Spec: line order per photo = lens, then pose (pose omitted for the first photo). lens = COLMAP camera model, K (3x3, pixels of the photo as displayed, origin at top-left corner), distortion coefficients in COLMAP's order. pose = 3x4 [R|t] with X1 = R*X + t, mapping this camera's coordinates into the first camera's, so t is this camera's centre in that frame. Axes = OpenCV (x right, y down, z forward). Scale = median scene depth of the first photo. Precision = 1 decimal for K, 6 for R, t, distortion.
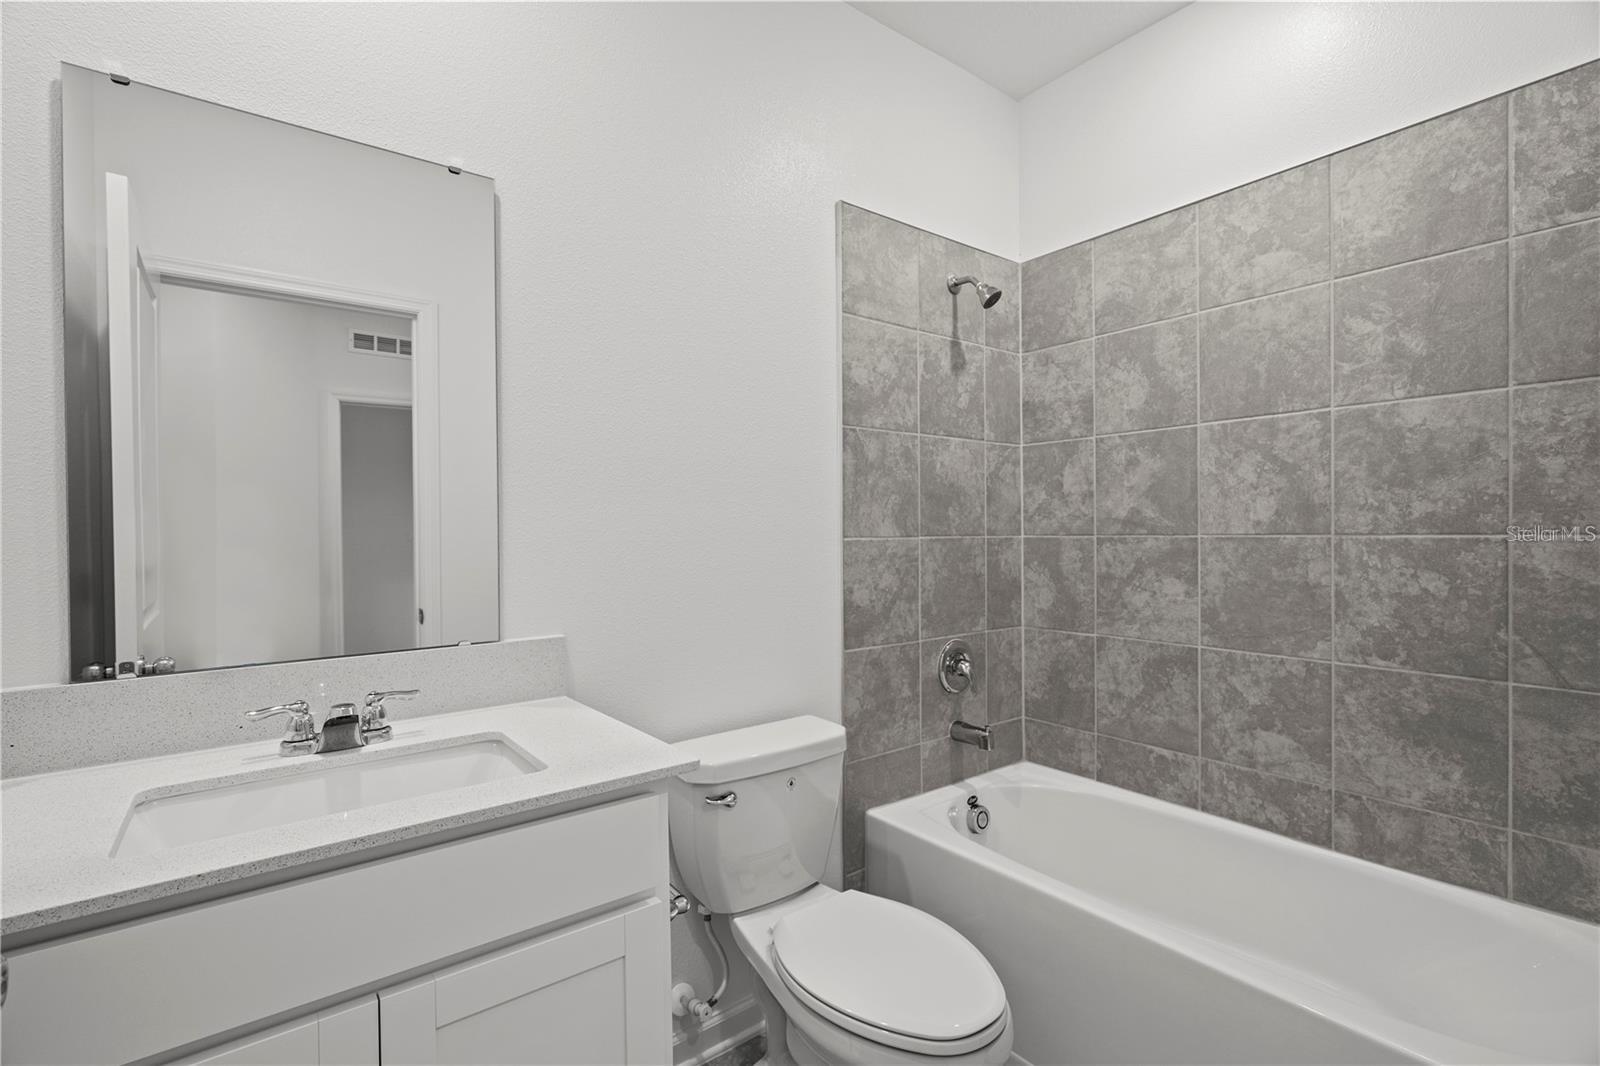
lens RADIAL K [[735.1, 0, 805.6], [0, 735.1, 533.5], [0, 0, 1]] dist [-0.003149, -0.000508]
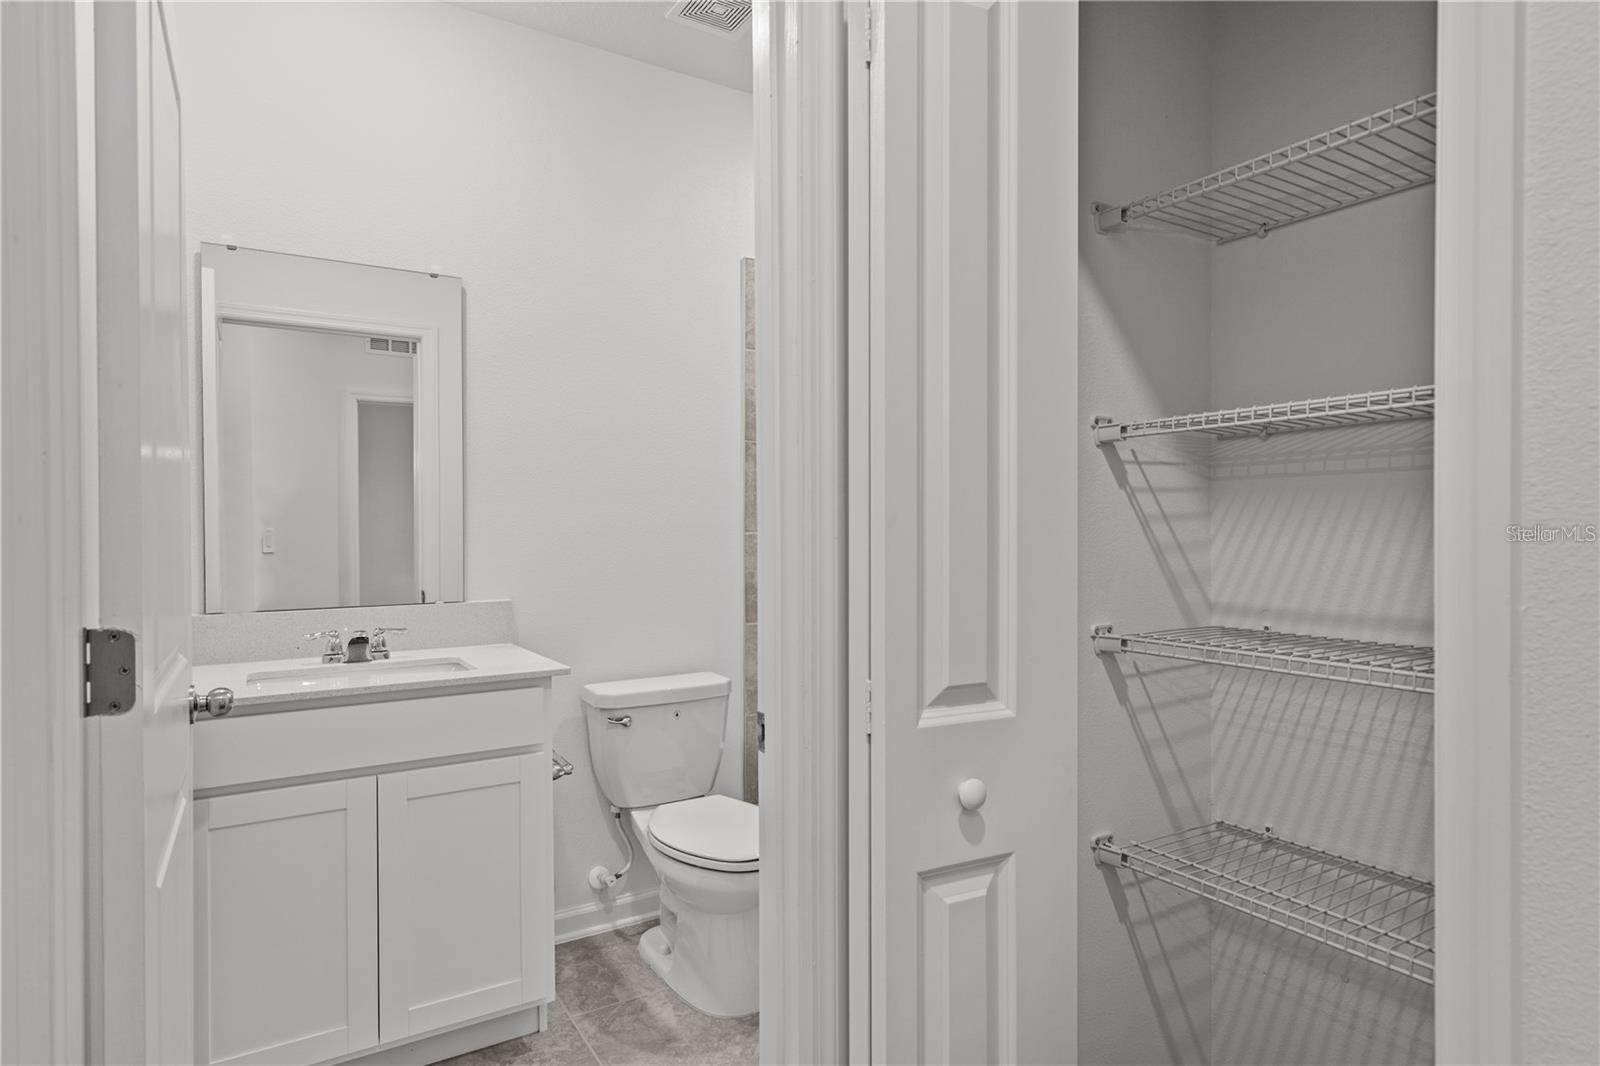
lens RADIAL K [[874.6, 0, 796.9], [0, 874.6, 534.2], [0, 0, 1]] dist [0.003627, -0.000386]
pose [[0.995122, 0.008038, -0.098323, 0.370159], [-0.007573, 0.999958, 0.005106, 0.002144], [0.098360, -0.004336, 0.995141, -0.590721]]
